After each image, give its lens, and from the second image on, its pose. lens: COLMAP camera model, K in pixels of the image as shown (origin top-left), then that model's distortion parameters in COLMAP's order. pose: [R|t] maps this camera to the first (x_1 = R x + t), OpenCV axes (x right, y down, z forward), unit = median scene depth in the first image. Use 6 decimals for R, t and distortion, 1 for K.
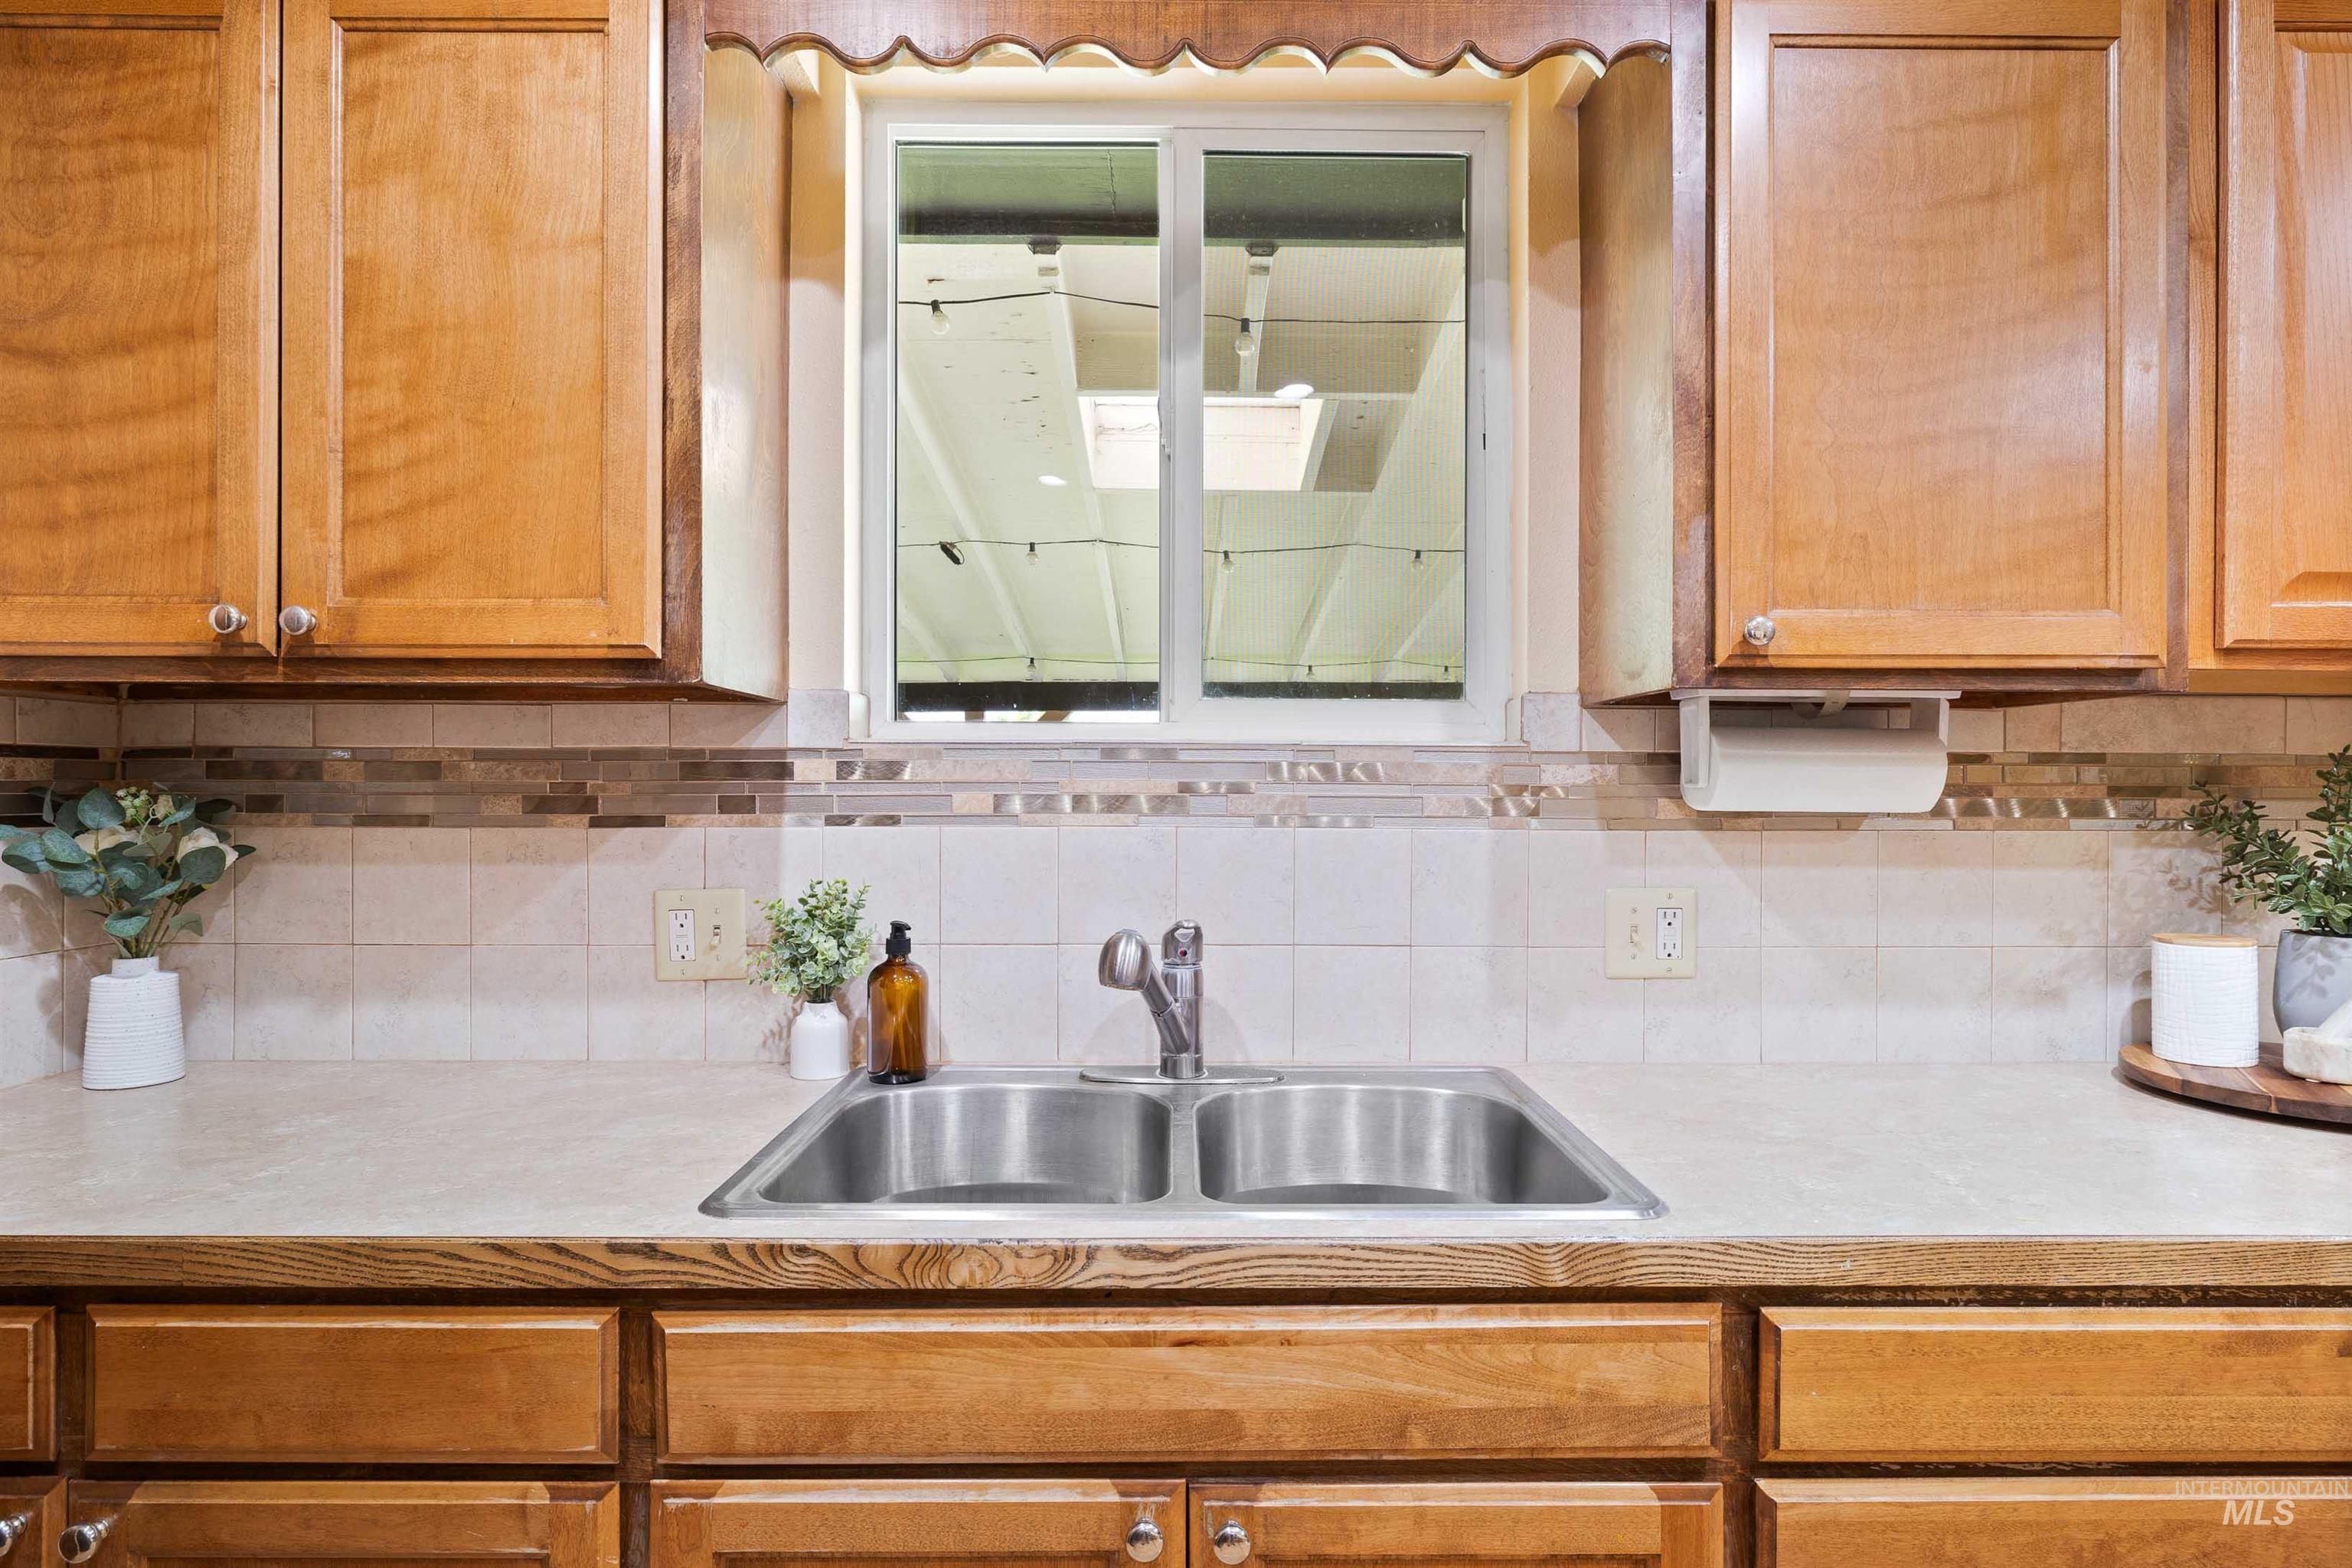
lens RADIAL K [[1266.5, 0, 1221.9], [0, 1266.5, 784.5], [0, 0, 1]] dist [-0.000544, -0.000061]
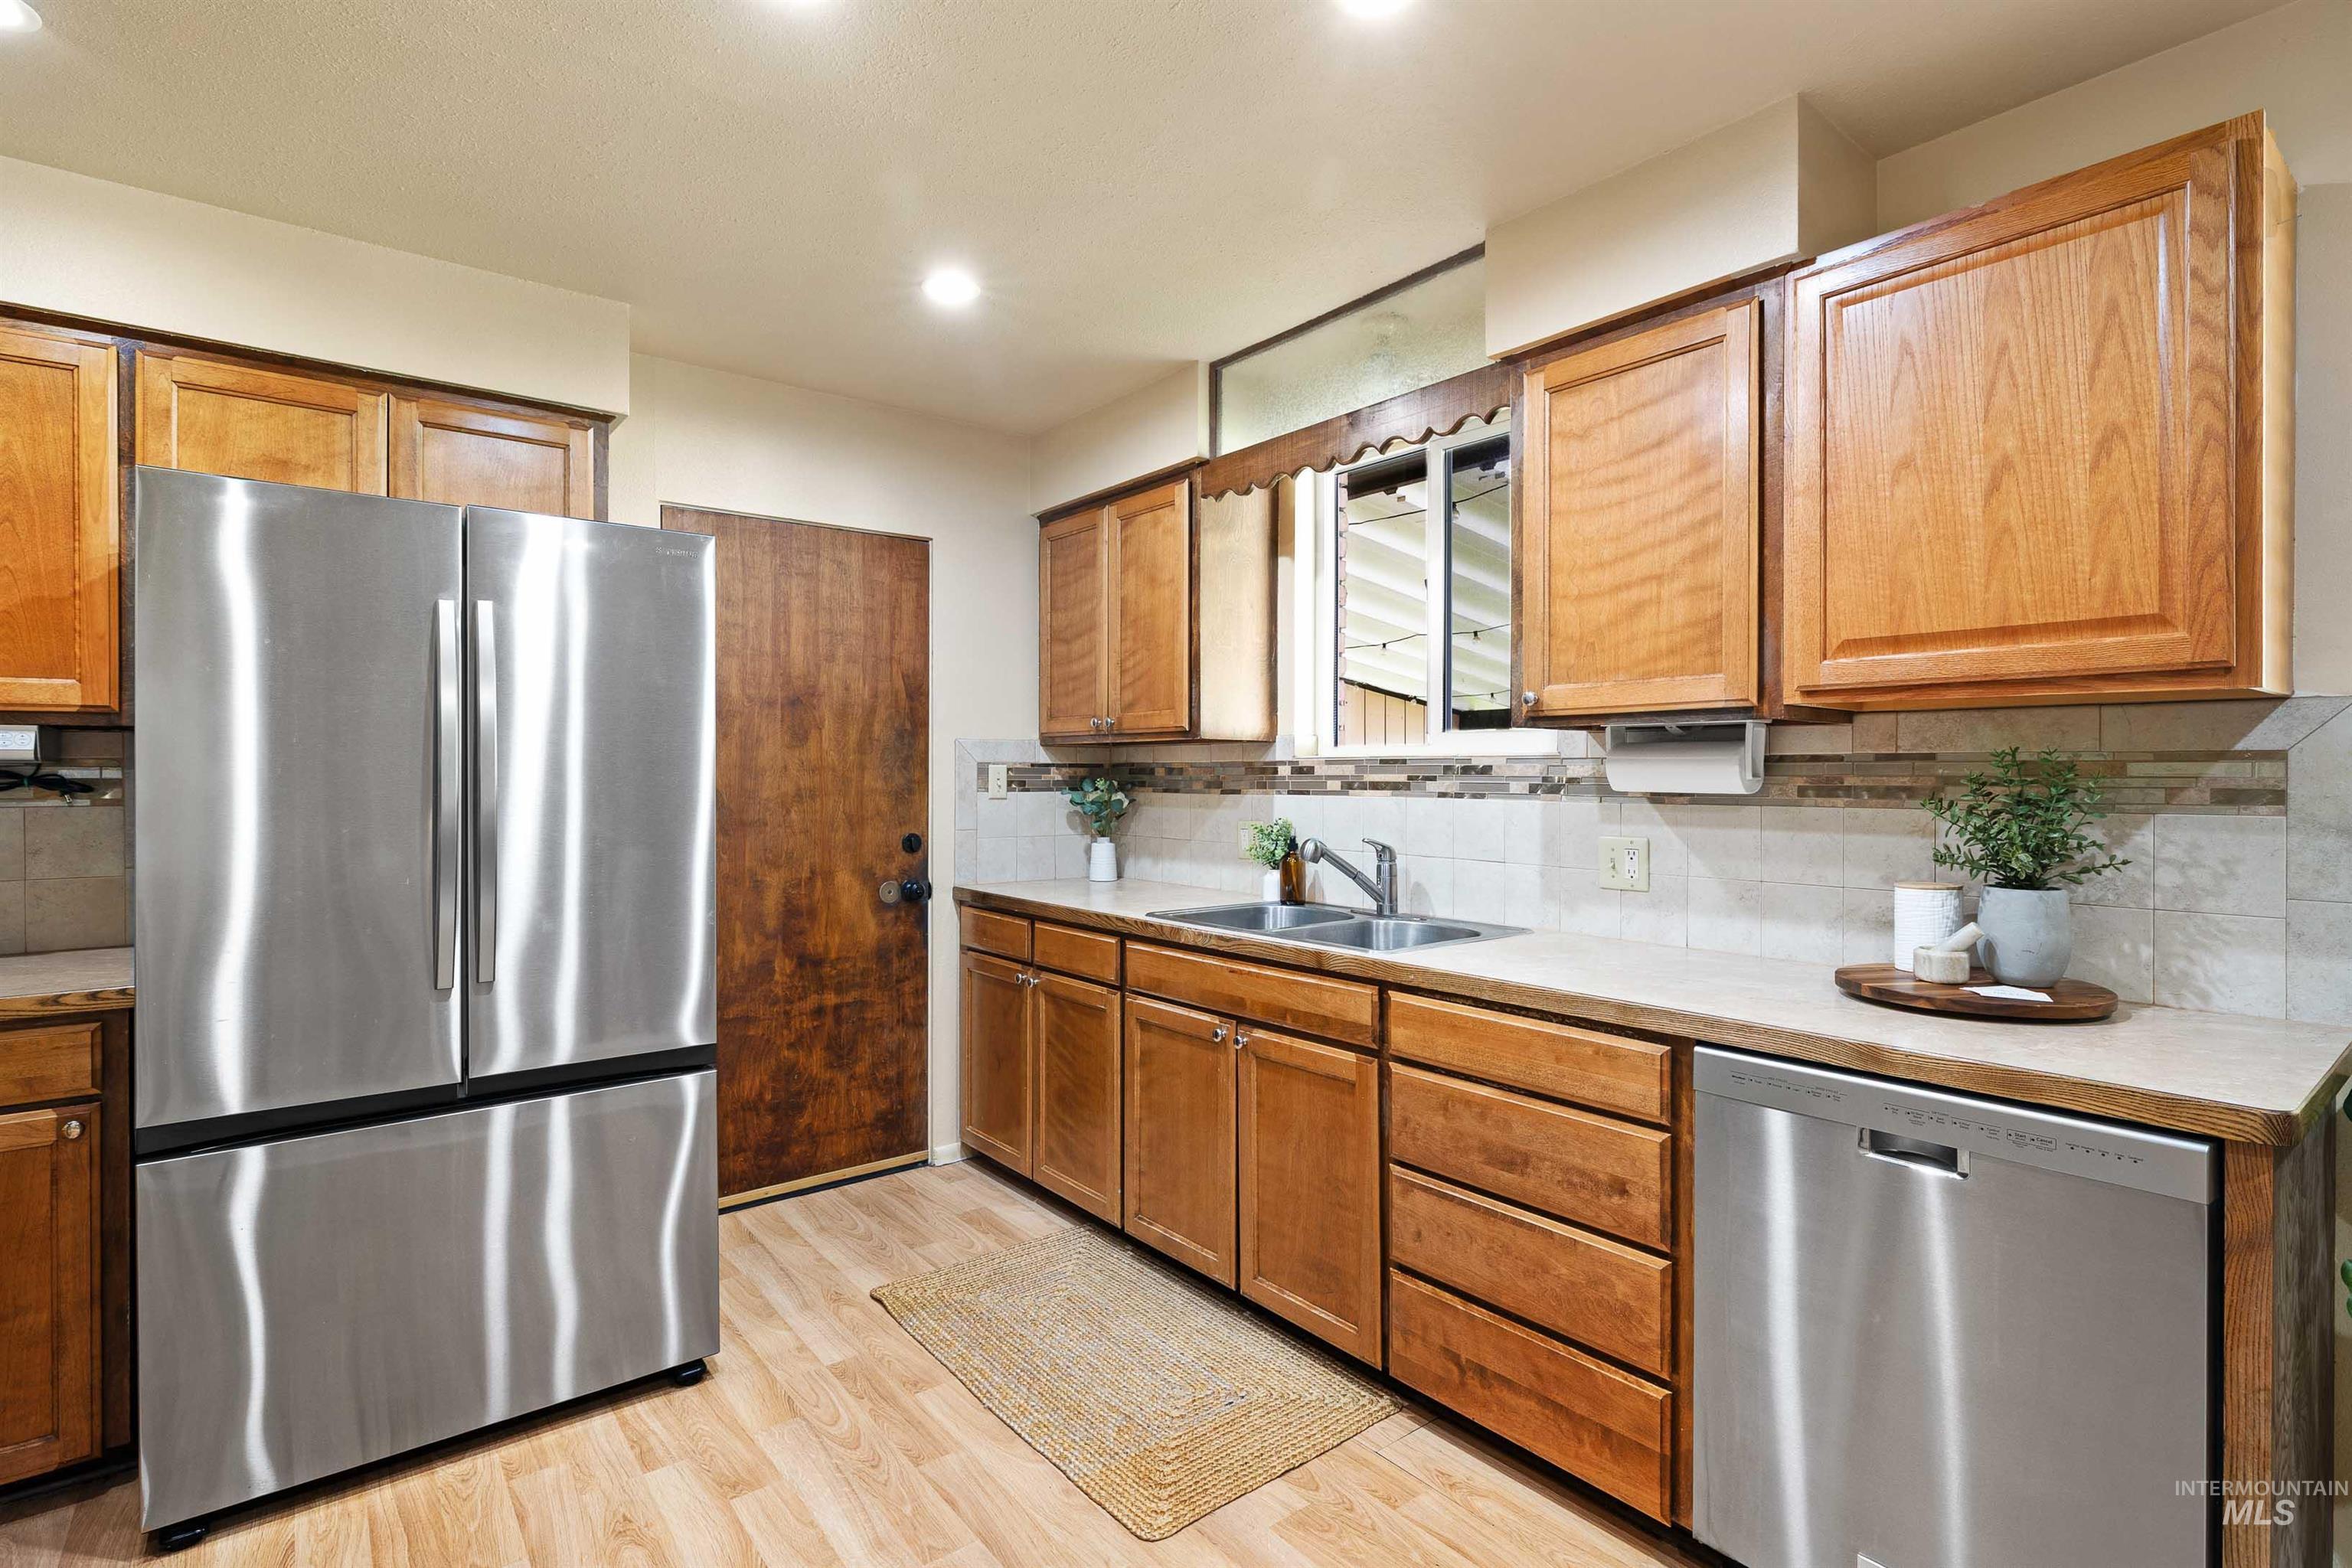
lens RADIAL K [[1153.5, 0, 1163.2], [0, 1153.5, 779.4], [0, 0, 1]] dist [-0.009326, 0.000347]
pose [[0.599667, 0.001289, -0.800249, 1.305641], [0.002270, 0.999992, 0.003312, -0.002512], [0.800247, -0.003803, 0.599659, -0.457679]]
